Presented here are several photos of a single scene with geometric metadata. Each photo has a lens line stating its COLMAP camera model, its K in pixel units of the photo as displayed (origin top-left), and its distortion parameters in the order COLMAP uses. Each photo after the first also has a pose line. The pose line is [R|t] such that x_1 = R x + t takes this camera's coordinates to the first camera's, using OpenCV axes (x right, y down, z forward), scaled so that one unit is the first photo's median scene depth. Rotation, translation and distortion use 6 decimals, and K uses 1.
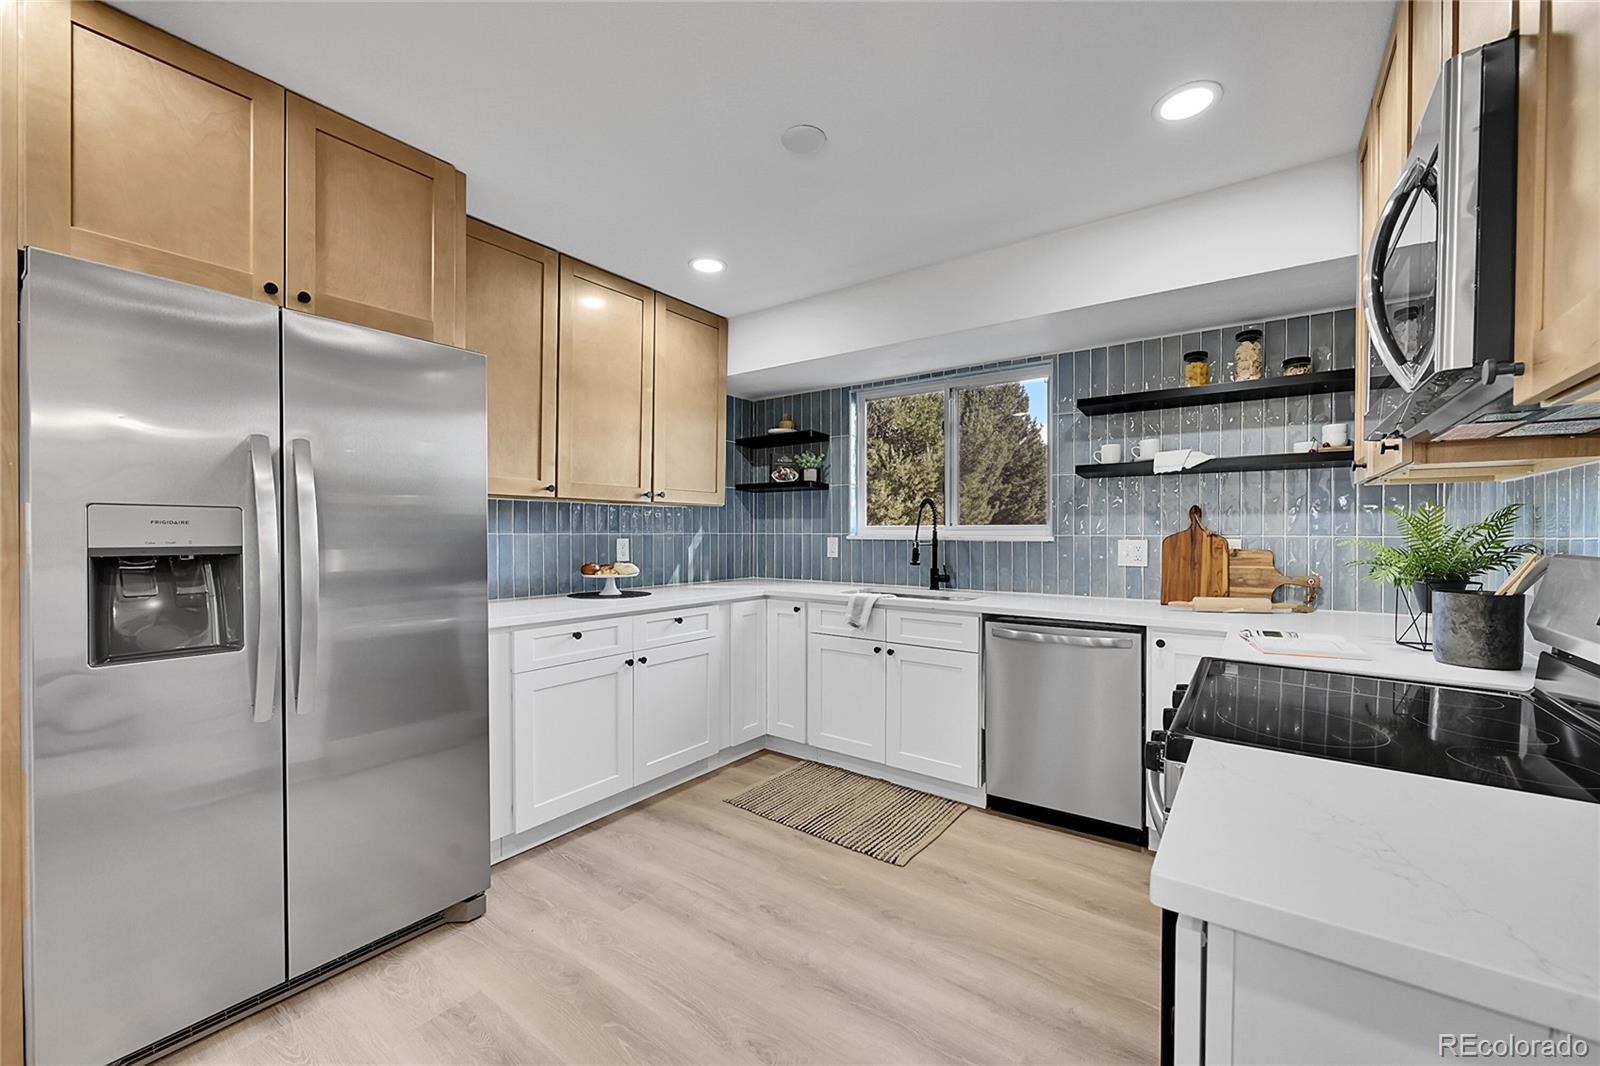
lens RADIAL K [[629.7, 0, 803.7], [0, 629.7, 537.1], [0, 0, 1]] dist [-0.004169, -0.000031]
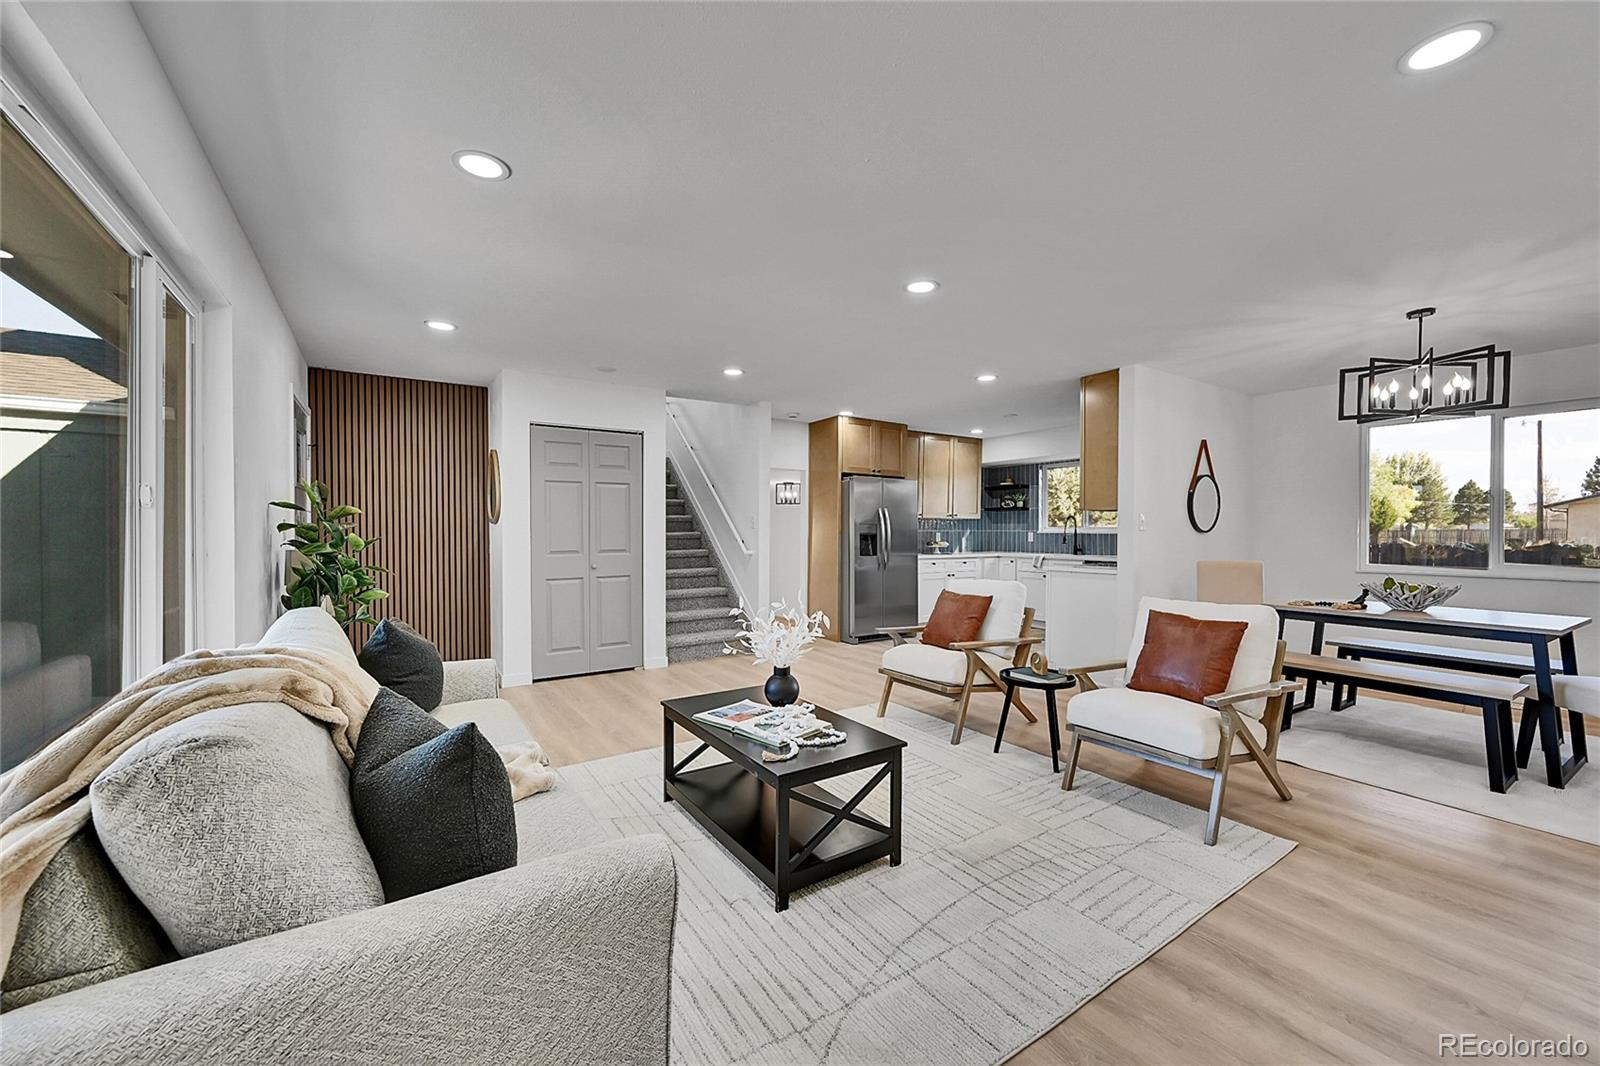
lens RADIAL K [[629.7, 0, 811.9], [0, 629.7, 540.5], [0, 0, 1]] dist [-0.004169, -0.000031]
pose [[0.940850, 0.005590, -0.338778, 0.073298], [-0.003497, 0.999971, 0.006789, 0.016544], [0.338806, -0.005203, 0.940842, -1.329600]]
